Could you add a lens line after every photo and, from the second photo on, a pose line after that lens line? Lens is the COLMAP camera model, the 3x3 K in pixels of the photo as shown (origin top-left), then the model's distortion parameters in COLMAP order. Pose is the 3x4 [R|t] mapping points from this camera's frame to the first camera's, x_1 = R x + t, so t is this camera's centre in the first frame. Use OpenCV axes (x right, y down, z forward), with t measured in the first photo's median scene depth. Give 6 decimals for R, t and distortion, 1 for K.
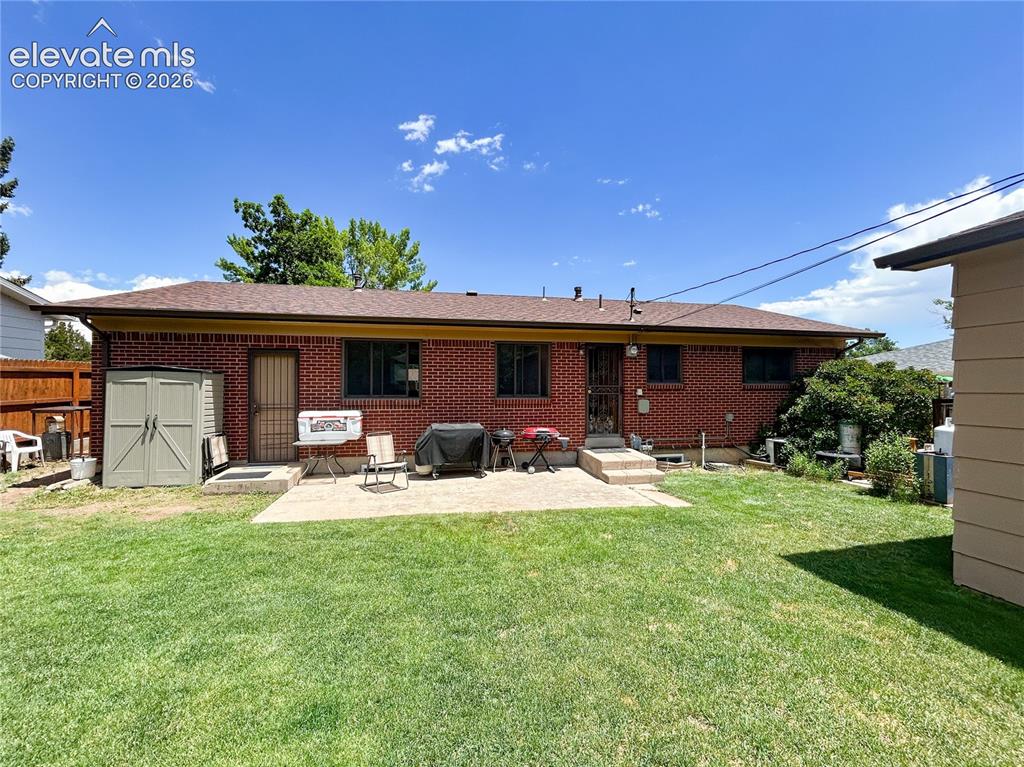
lens RADIAL K [[416.6, 0, 512.0], [0, 416.6, 383.5], [0, 0, 1]] dist [0.001105, 0.000121]
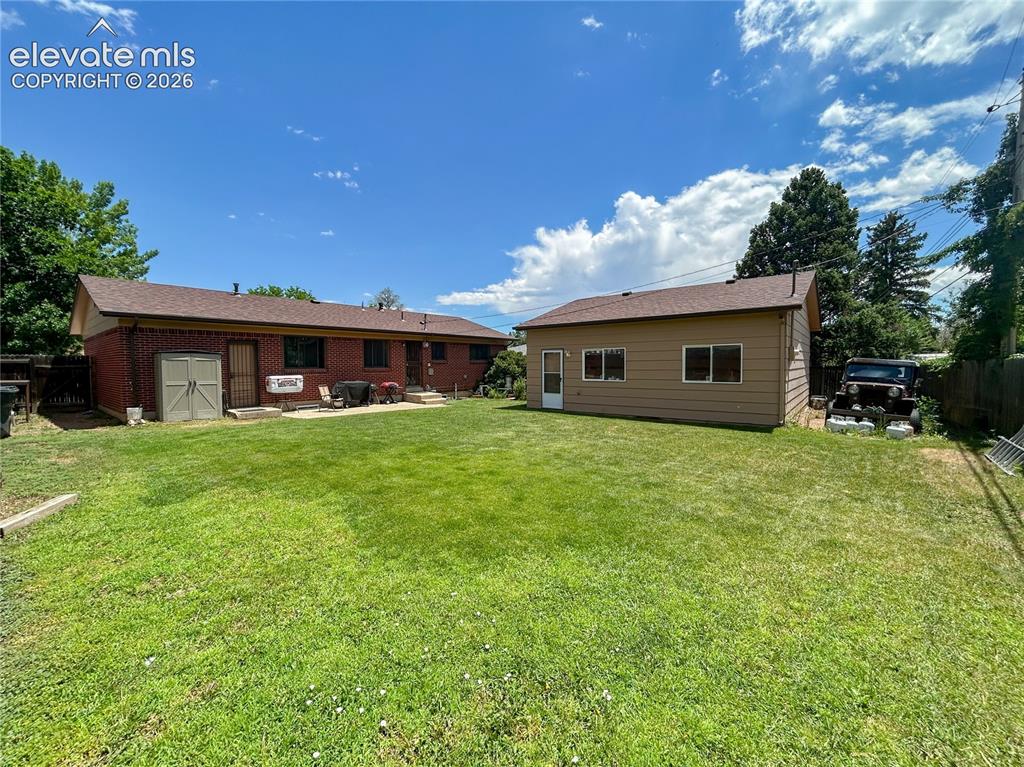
lens RADIAL K [[416.6, 0, 512.0], [0, 416.6, 383.5], [0, 0, 1]] dist [0.001105, 0.000121]
pose [[0.777772, -0.035262, 0.627557, -0.735274], [0.003645, 0.998661, 0.051597, 0.008837], [-0.628536, -0.037844, 0.776859, -0.944171]]
